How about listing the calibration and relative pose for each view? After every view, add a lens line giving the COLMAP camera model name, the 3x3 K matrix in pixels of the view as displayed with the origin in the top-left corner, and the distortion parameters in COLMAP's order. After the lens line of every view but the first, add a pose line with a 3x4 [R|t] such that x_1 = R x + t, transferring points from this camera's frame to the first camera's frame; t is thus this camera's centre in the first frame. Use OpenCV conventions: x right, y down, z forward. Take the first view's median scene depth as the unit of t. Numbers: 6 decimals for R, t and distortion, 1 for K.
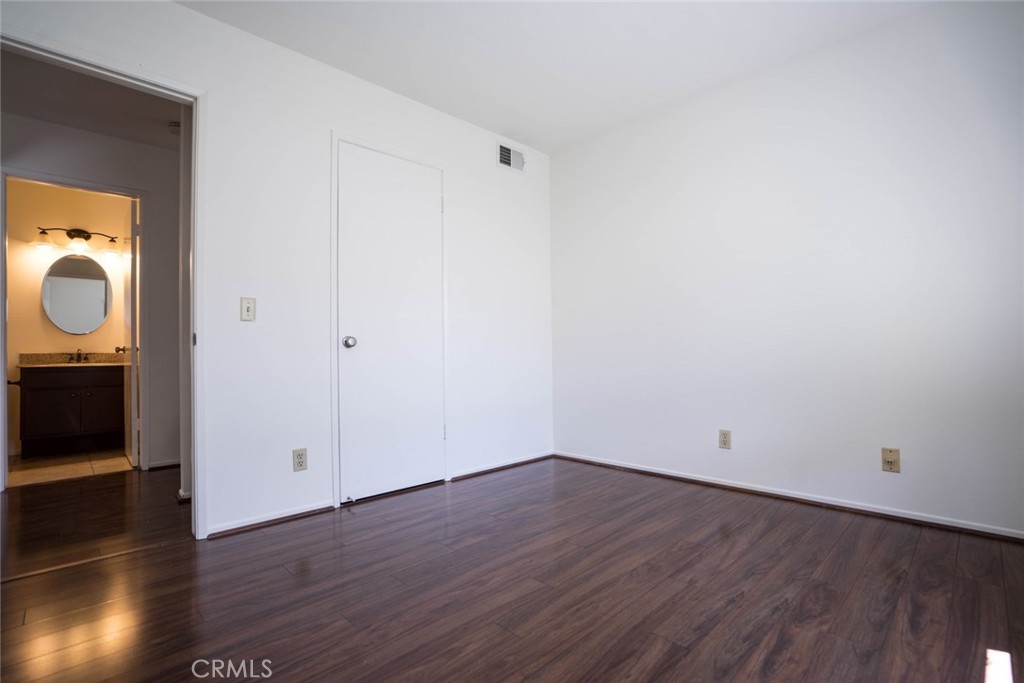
lens RADIAL K [[477.0, 0, 519.0], [0, 477.0, 346.8], [0, 0, 1]] dist [-0.018149, 0.001918]
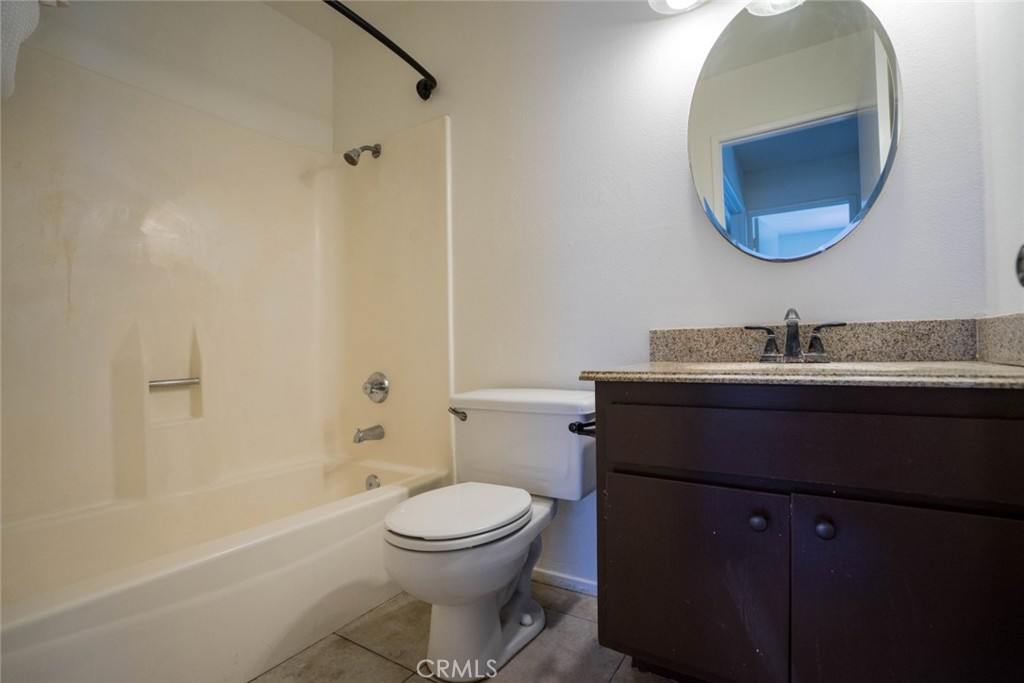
lens RADIAL K [[477.0, 0, 513.3], [0, 477.0, 343.7], [0, 0, 1]] dist [-0.018149, 0.001918]
pose [[0.194462, -0.001851, -0.980908, -0.647308], [0.030752, 0.999518, 0.004210, 0.016983], [0.980428, -0.030983, 0.194425, 0.731900]]
